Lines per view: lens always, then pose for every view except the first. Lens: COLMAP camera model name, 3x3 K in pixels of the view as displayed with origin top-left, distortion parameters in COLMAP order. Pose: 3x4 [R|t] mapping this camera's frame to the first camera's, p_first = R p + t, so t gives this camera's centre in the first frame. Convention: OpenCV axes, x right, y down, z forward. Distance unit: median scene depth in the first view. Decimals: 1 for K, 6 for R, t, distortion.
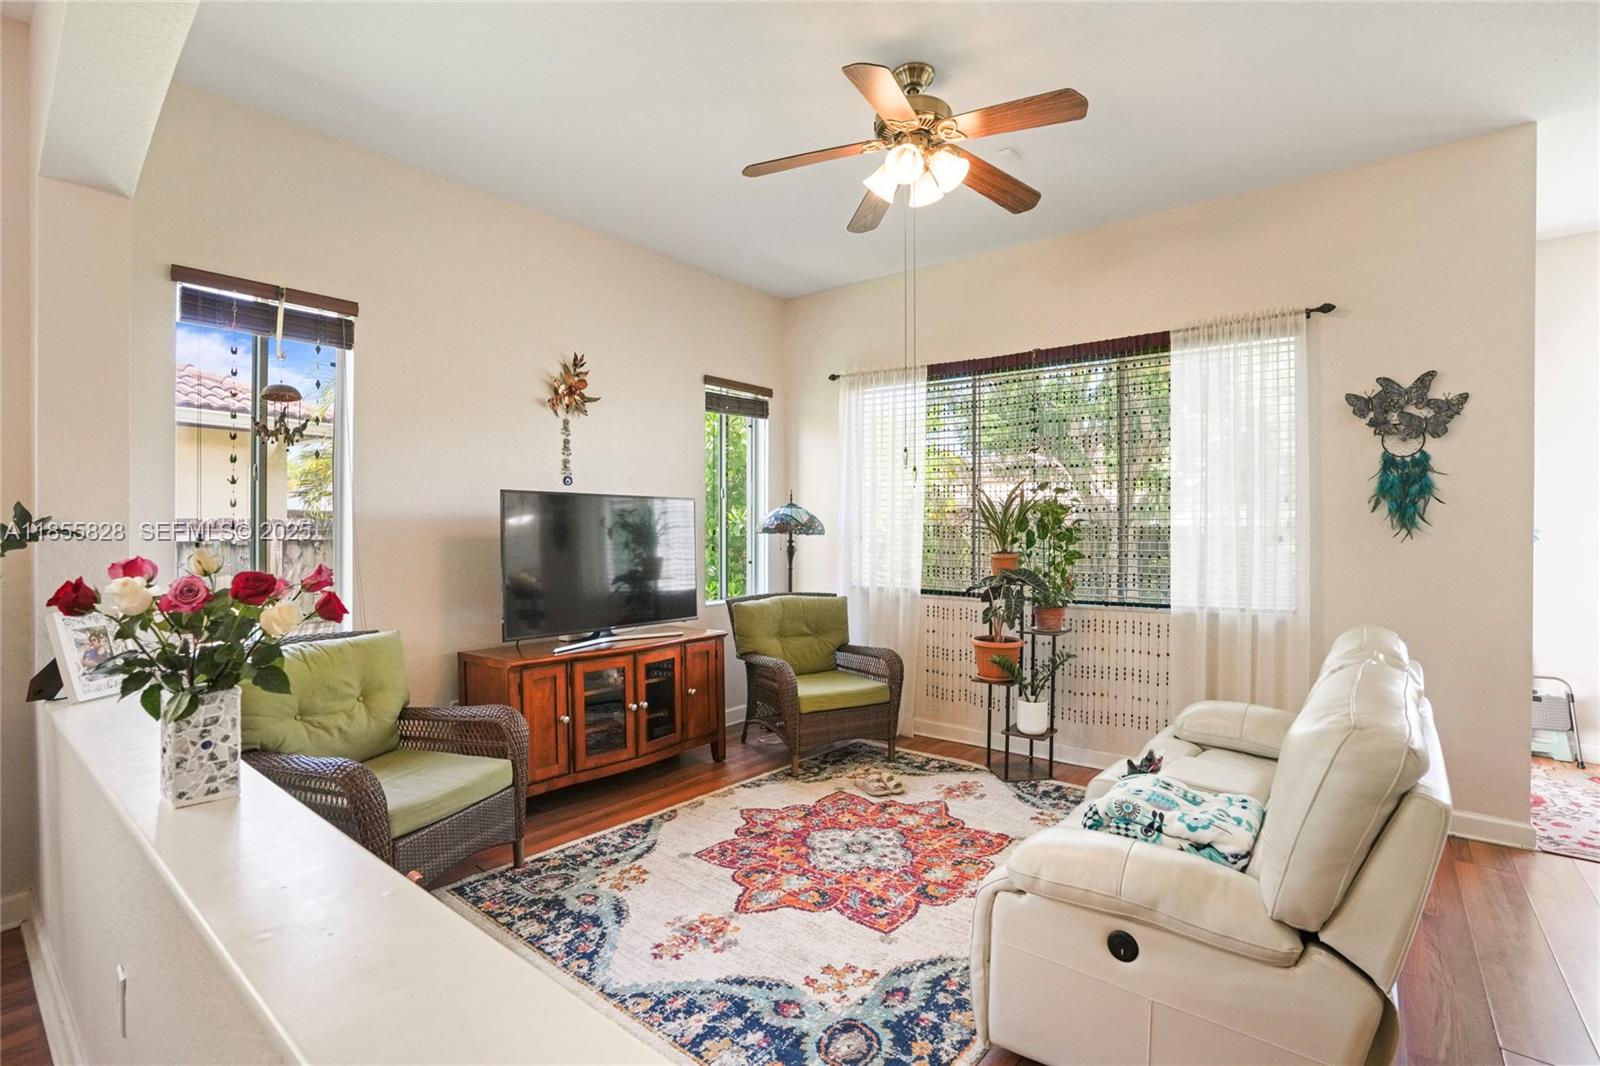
lens RADIAL K [[752.8, 0, 803.1], [0, 752.8, 533.2], [0, 0, 1]] dist [-0.061382, 0.020053]
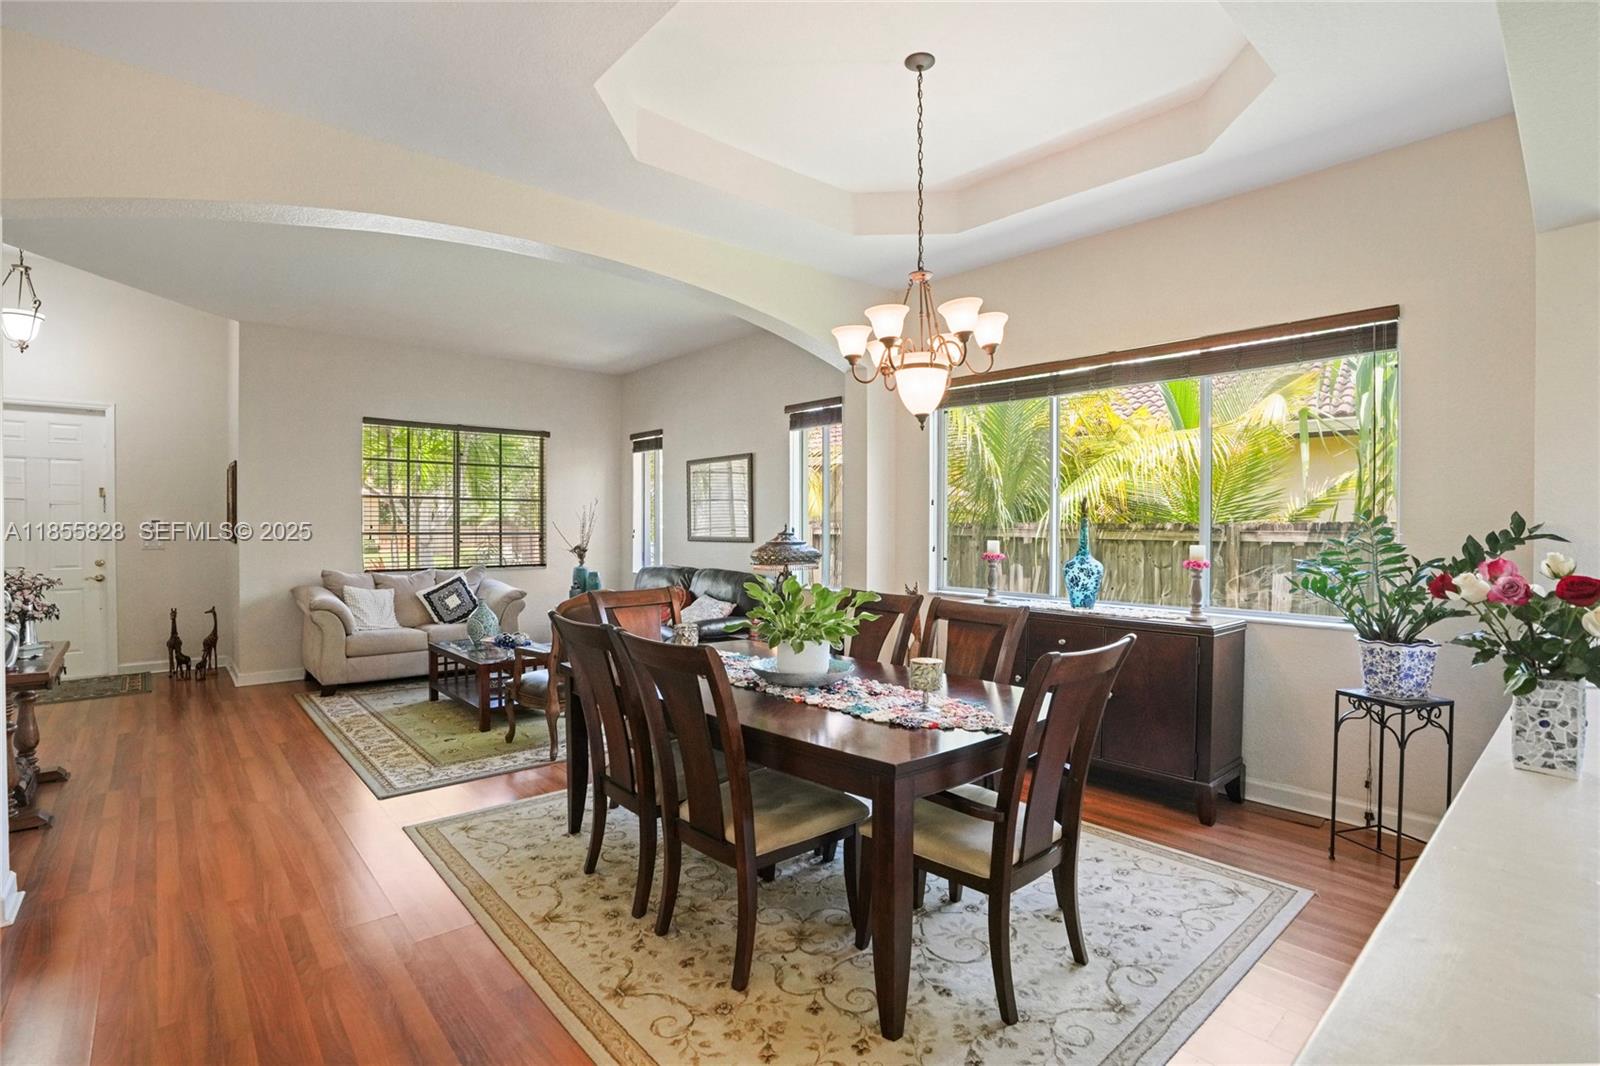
lens RADIAL K [[752.8, 0, 807.9], [0, 752.8, 533.6], [0, 0, 1]] dist [-0.061382, 0.020053]
pose [[-0.166007, 0.008270, -0.986090, 0.183197], [-0.013001, 0.999860, 0.010575, -0.002413], [0.986039, 0.014576, -0.165876, 0.013088]]
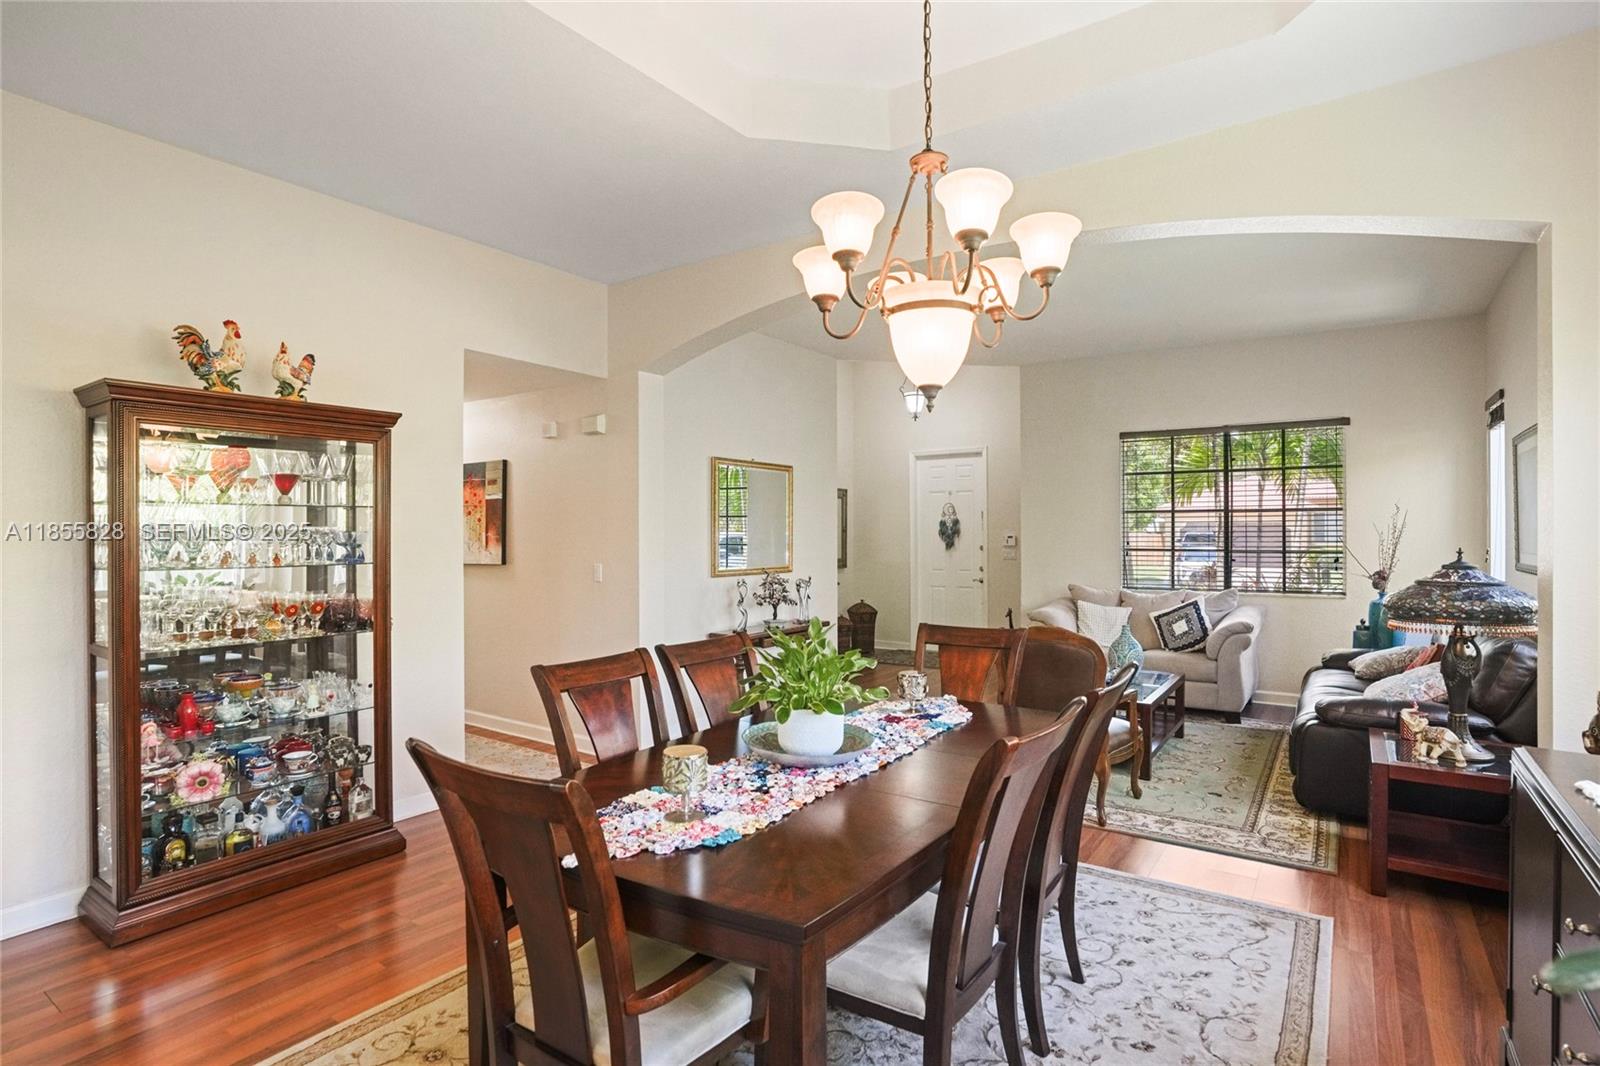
lens RADIAL K [[781.5, 0, 815.5], [0, 781.5, 536.2], [0, 0, 1]] dist [-0.052937, 0.012513]
pose [[-0.997920, 0.001283, -0.064456, -0.569595], [0.000231, 0.999867, 0.016327, -0.034032], [0.064468, 0.016278, -0.997787, 0.497741]]
